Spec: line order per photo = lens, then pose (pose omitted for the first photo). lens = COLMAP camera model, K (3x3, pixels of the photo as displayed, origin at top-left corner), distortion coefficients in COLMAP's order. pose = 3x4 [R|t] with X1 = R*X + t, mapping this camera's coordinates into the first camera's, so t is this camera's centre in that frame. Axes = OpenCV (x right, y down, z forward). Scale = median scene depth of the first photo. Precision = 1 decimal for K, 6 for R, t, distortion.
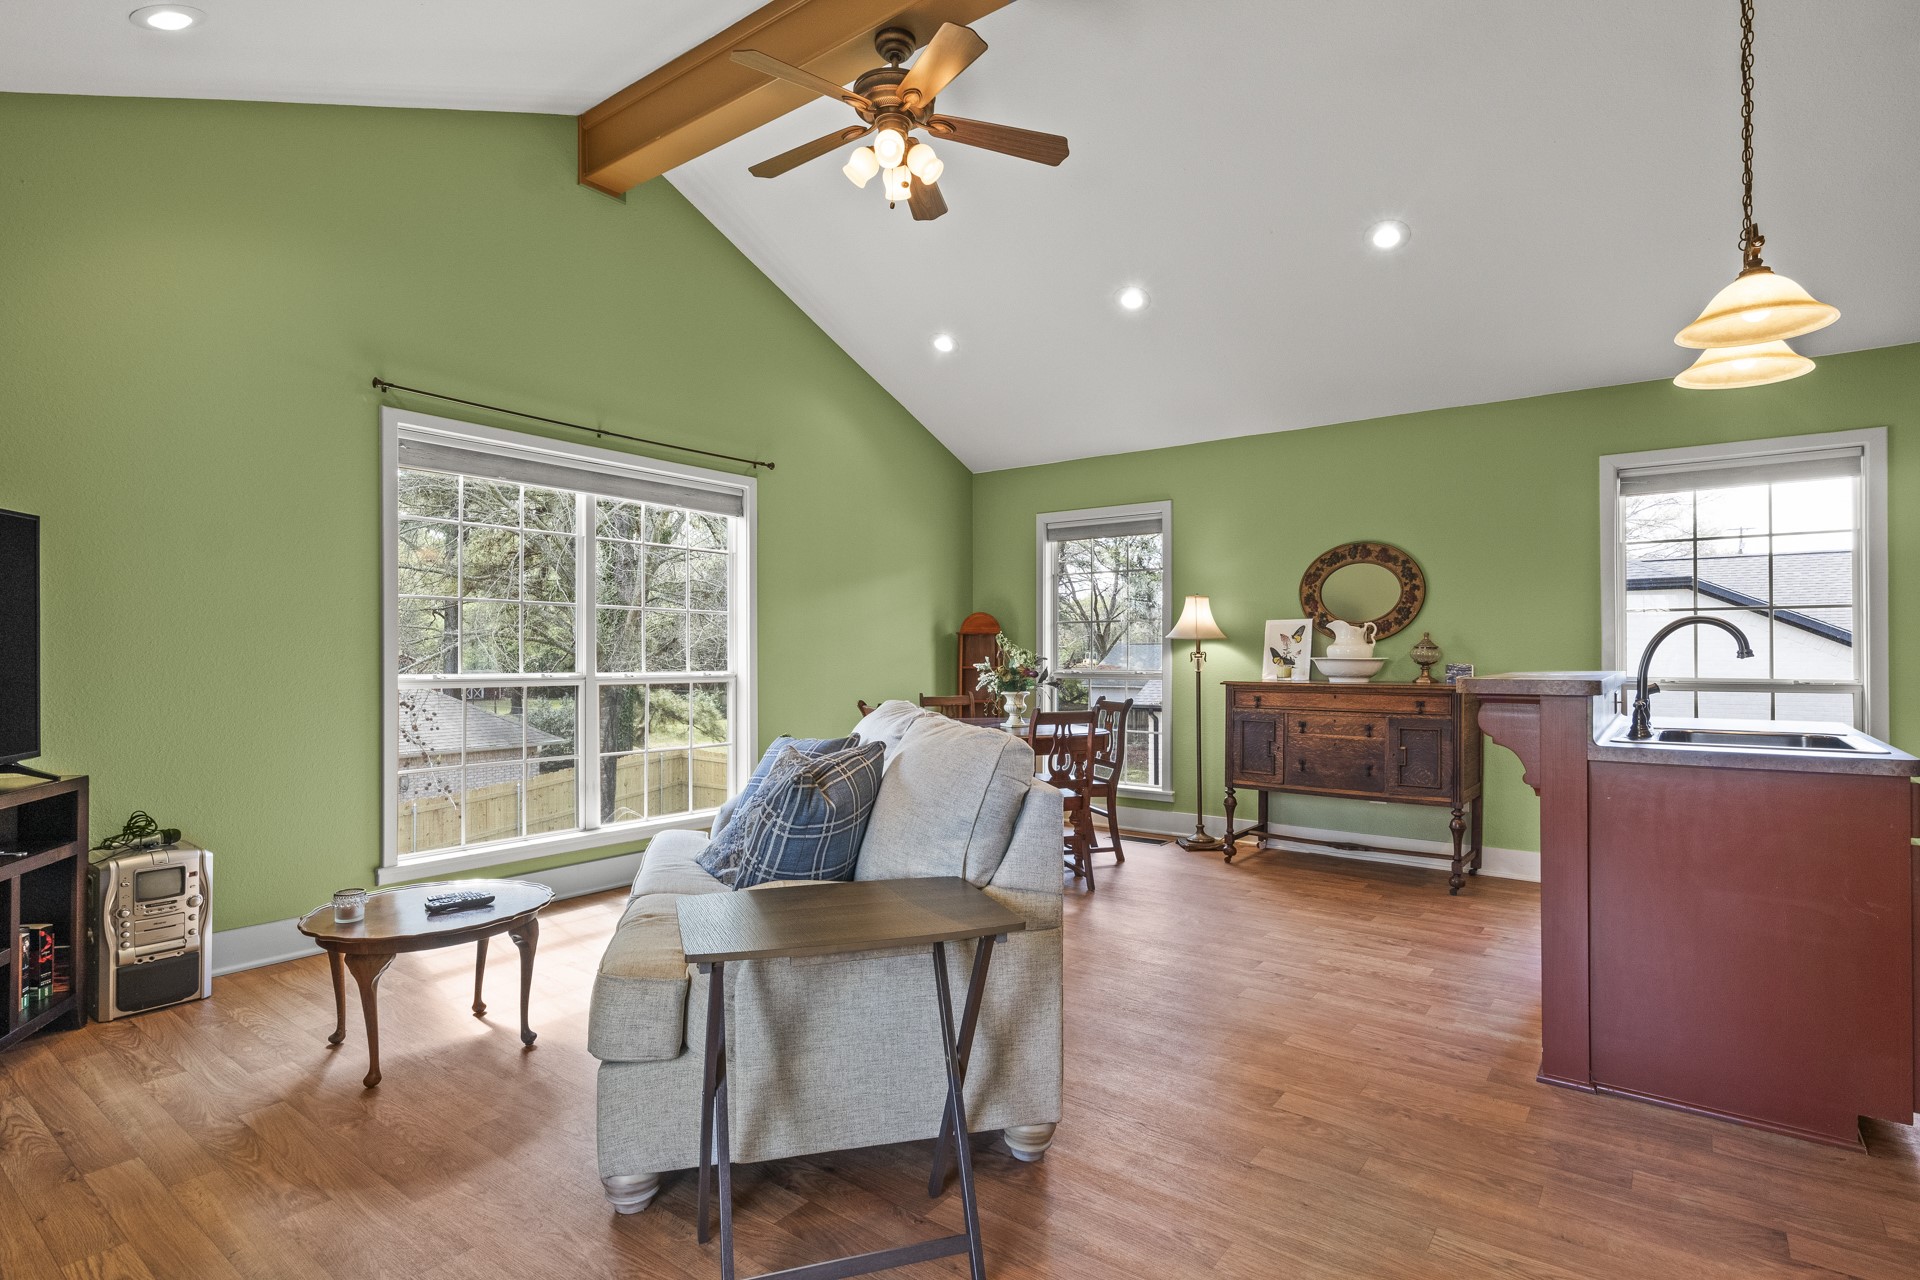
lens RADIAL K [[963.4, 0, 957.7], [0, 963.4, 640.7], [0, 0, 1]] dist [0.007694, -0.000148]
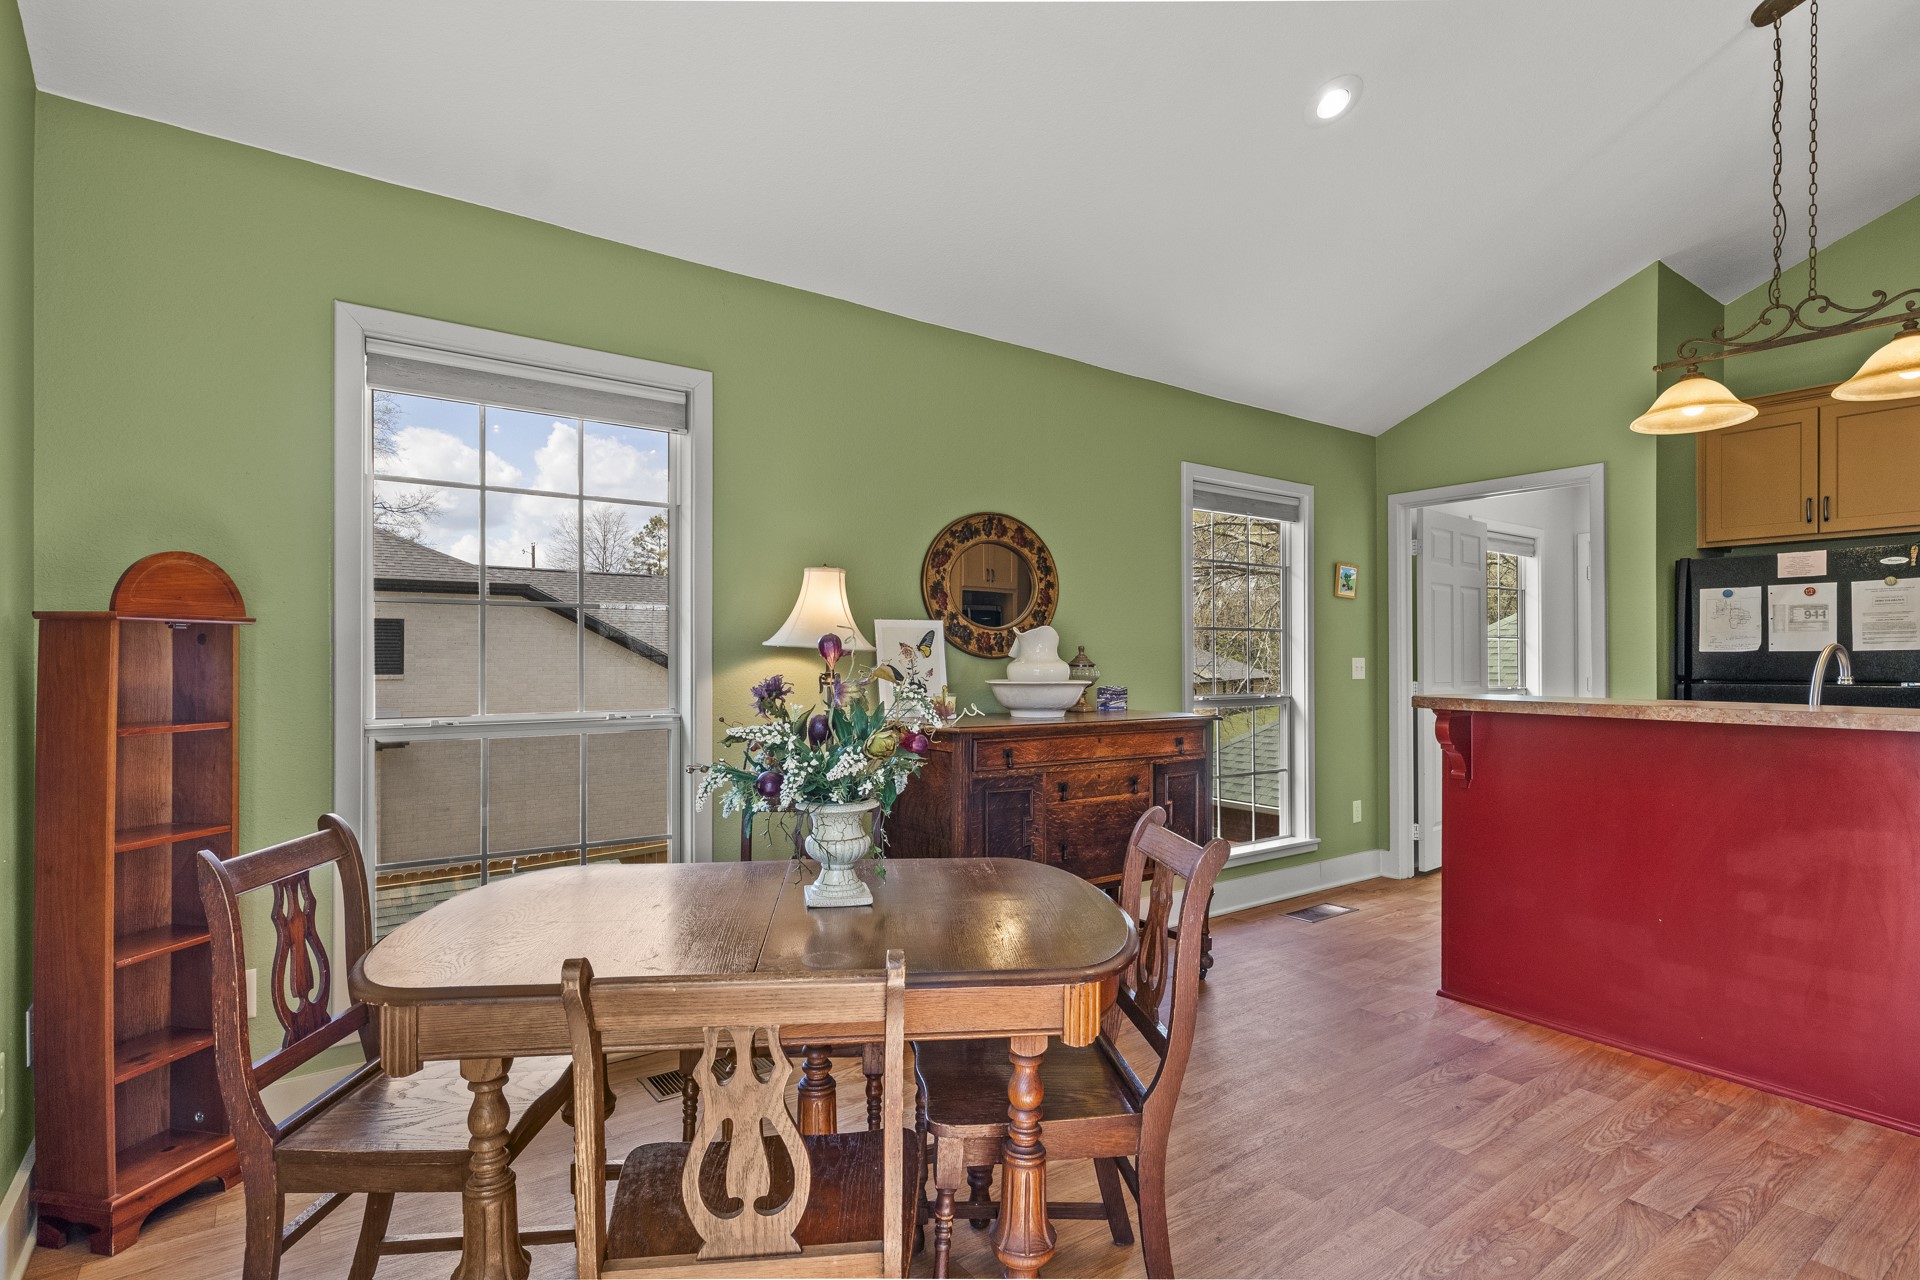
lens RADIAL K [[963.4, 0, 932.0], [0, 963.4, 657.4], [0, 0, 1]] dist [0.007694, -0.000148]
pose [[0.286540, 0.009257, 0.958024, -0.299793], [-0.010559, 0.999923, -0.006504, 0.007099], [-0.958010, -0.008252, 0.286616, 0.981707]]
